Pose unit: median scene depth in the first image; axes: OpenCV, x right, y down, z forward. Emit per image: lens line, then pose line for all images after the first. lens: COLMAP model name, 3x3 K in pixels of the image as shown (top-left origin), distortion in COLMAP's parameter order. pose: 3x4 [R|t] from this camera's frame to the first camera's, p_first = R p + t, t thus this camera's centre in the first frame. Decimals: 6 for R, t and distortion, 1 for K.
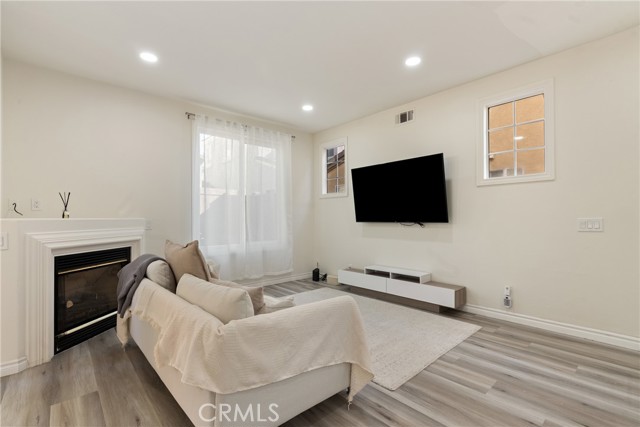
lens RADIAL K [[293.4, 0, 315.6], [0, 293.4, 213.5], [0, 0, 1]] dist [-0.004320, -0.000533]
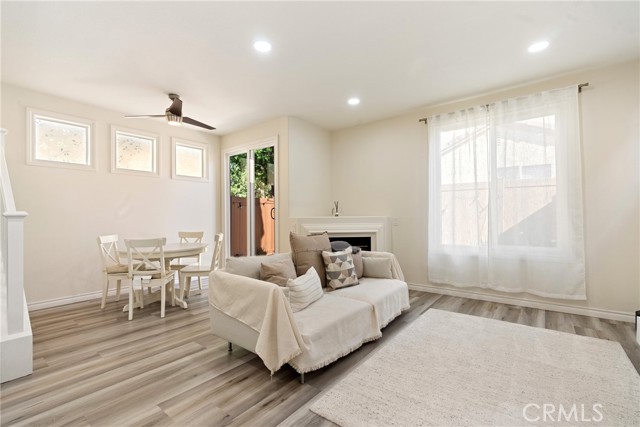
lens RADIAL K [[293.4, 0, 320.1], [0, 293.4, 215.2], [0, 0, 1]] dist [-0.004320, -0.000533]
pose [[0.180899, -0.005363, -0.983487, 0.513686], [0.019352, 0.999811, -0.001892, 0.006294], [0.983311, -0.018690, 0.180968, 0.390263]]
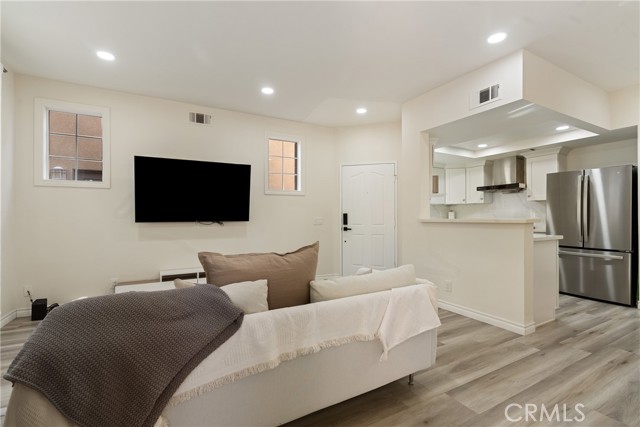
lens RADIAL K [[293.4, 0, 321.7], [0, 293.4, 215.4], [0, 0, 1]] dist [-0.004320, -0.000533]
pose [[0.214970, 0.012536, 0.976540, -0.578576], [-0.011316, 0.999882, -0.010345, 0.013417], [-0.976555, -0.008827, 0.215087, 0.354612]]
